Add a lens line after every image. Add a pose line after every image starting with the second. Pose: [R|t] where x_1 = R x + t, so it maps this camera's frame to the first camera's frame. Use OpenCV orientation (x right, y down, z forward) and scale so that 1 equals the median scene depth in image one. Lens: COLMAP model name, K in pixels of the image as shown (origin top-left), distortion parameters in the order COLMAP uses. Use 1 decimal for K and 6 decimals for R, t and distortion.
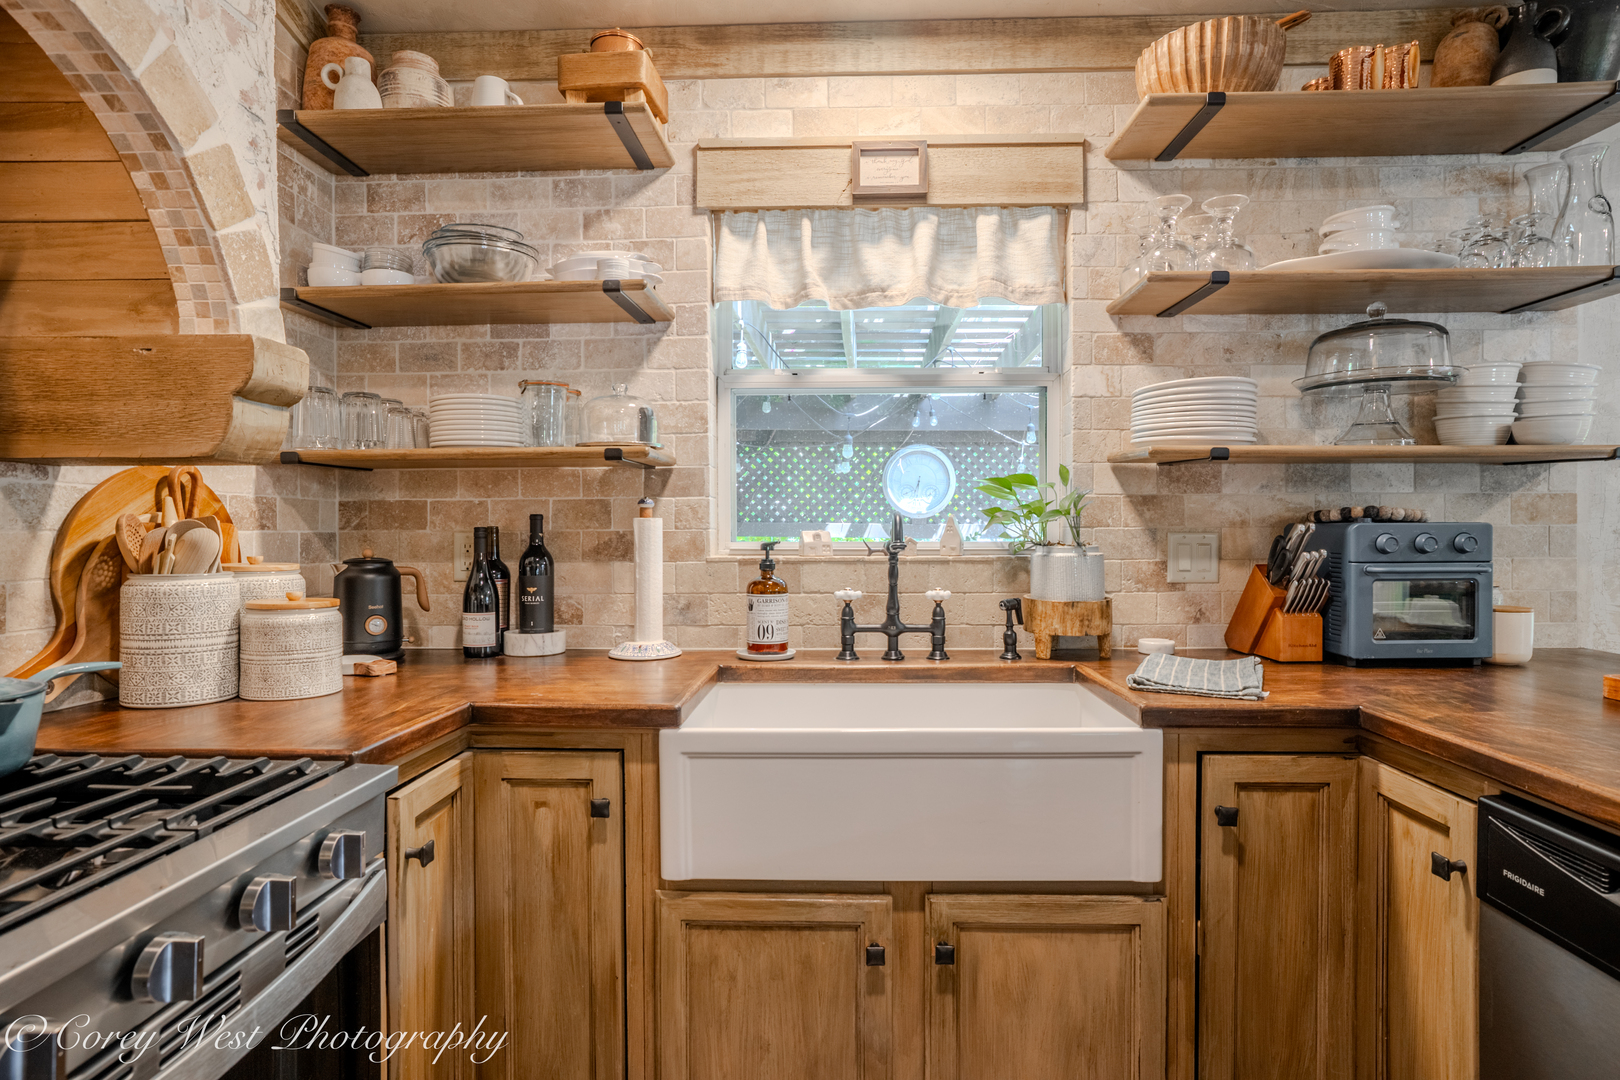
lens RADIAL K [[866.0, 0, 823.3], [0, 866.0, 533.1], [0, 0, 1]] dist [-0.031314, 0.024507]
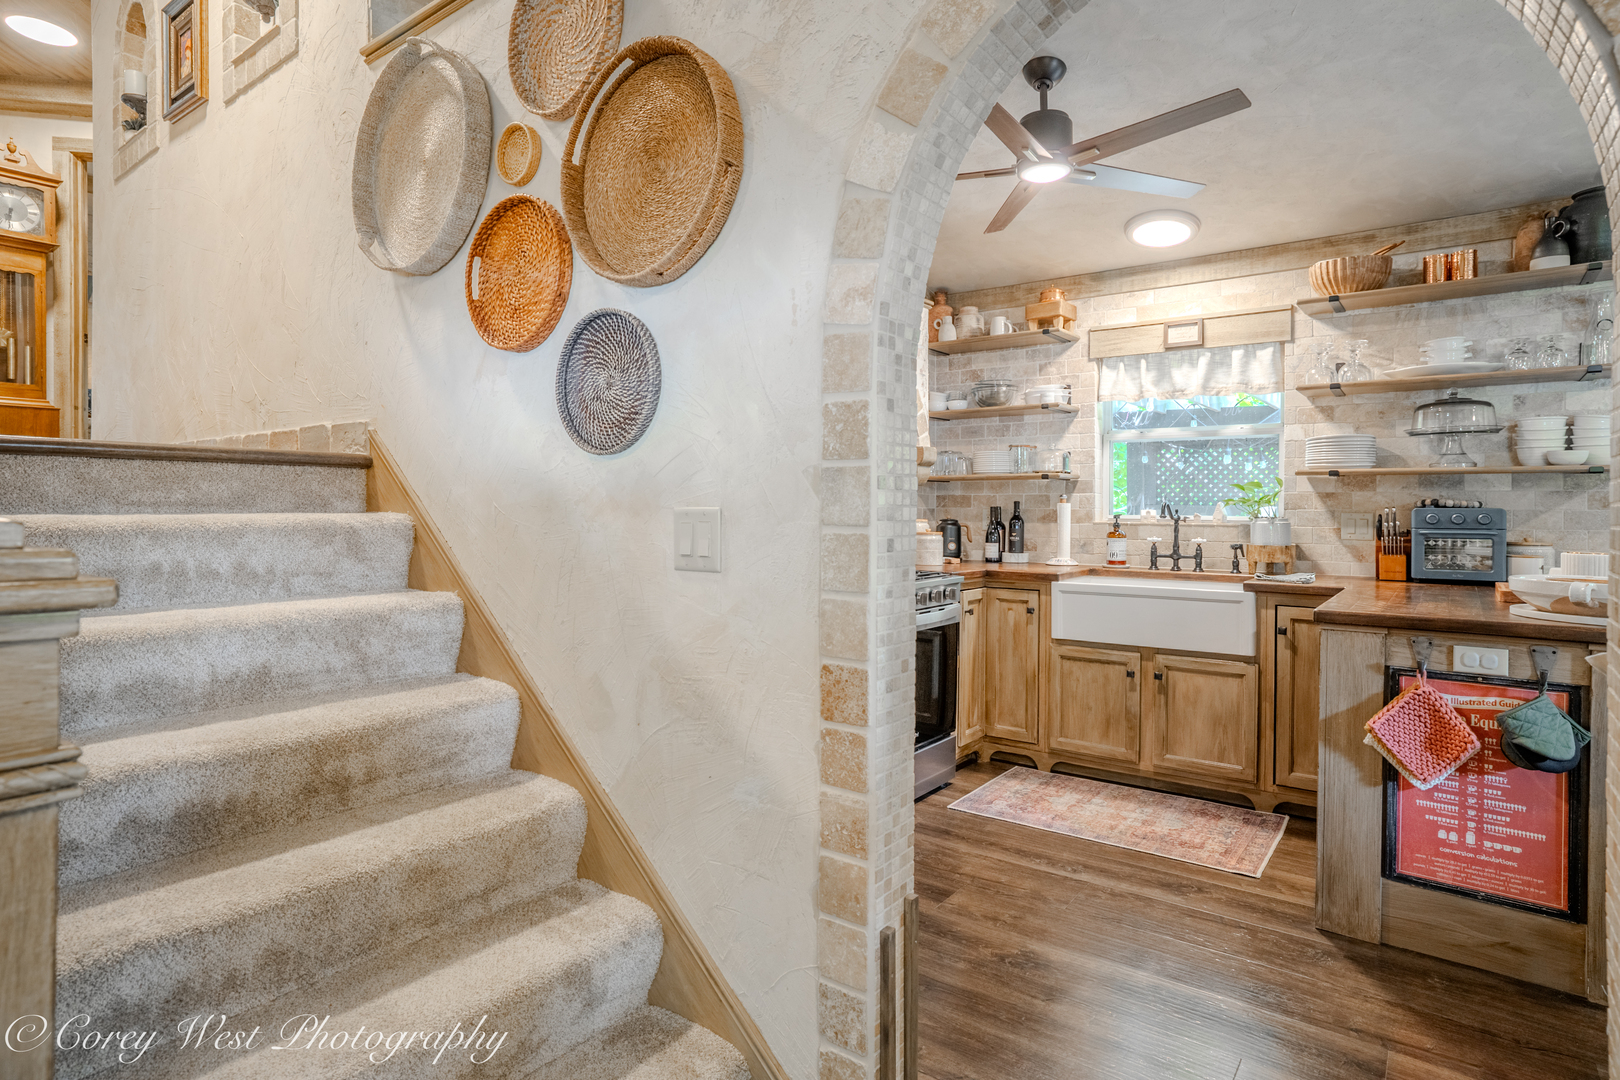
lens RADIAL K [[866.0, 0, 802.7], [0, 866.0, 512.4], [0, 0, 1]] dist [-0.031314, 0.024507]
pose [[0.815371, 0.011867, -0.578818, 0.533262], [-0.013379, 0.999909, 0.001654, 0.011555], [0.578785, 0.006395, 0.815455, -1.197483]]
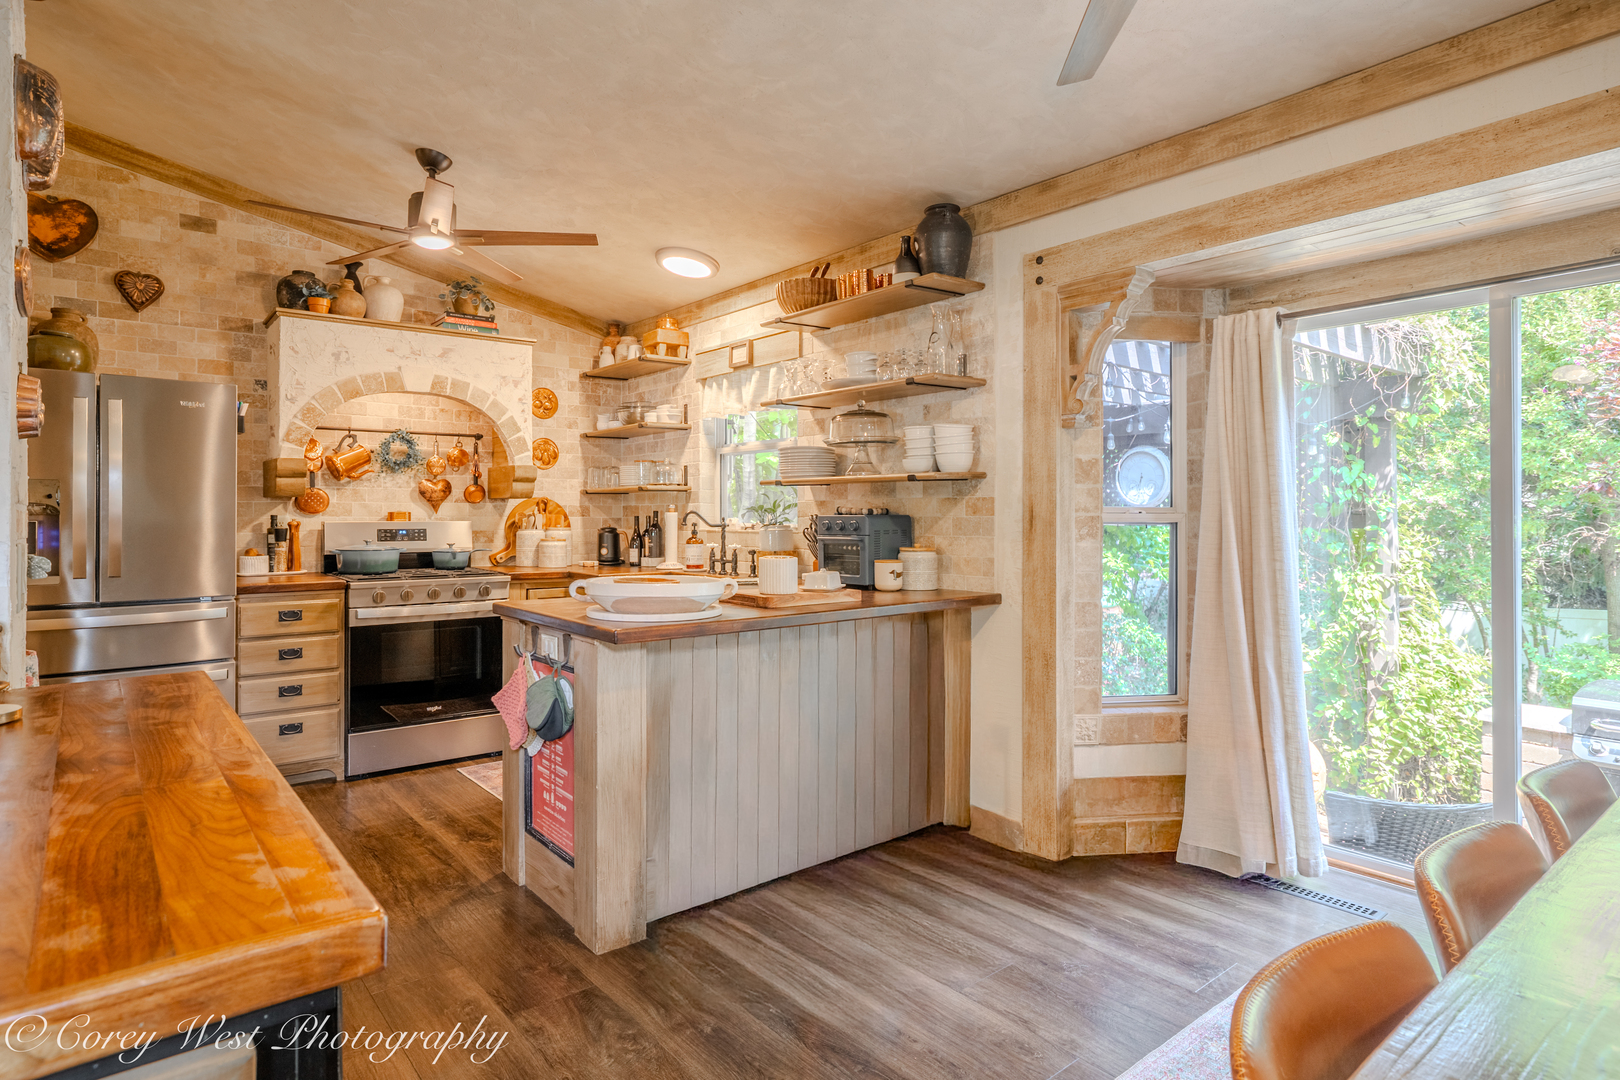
lens RADIAL K [[866.0, 0, 781.1], [0, 866.0, 514.0], [0, 0, 1]] dist [-0.031314, 0.024507]
pose [[0.651836, 0.001426, -0.758358, 1.846396], [-0.006560, 0.999971, -0.003758, -0.005839], [0.758331, 0.007425, 0.651827, -0.363853]]
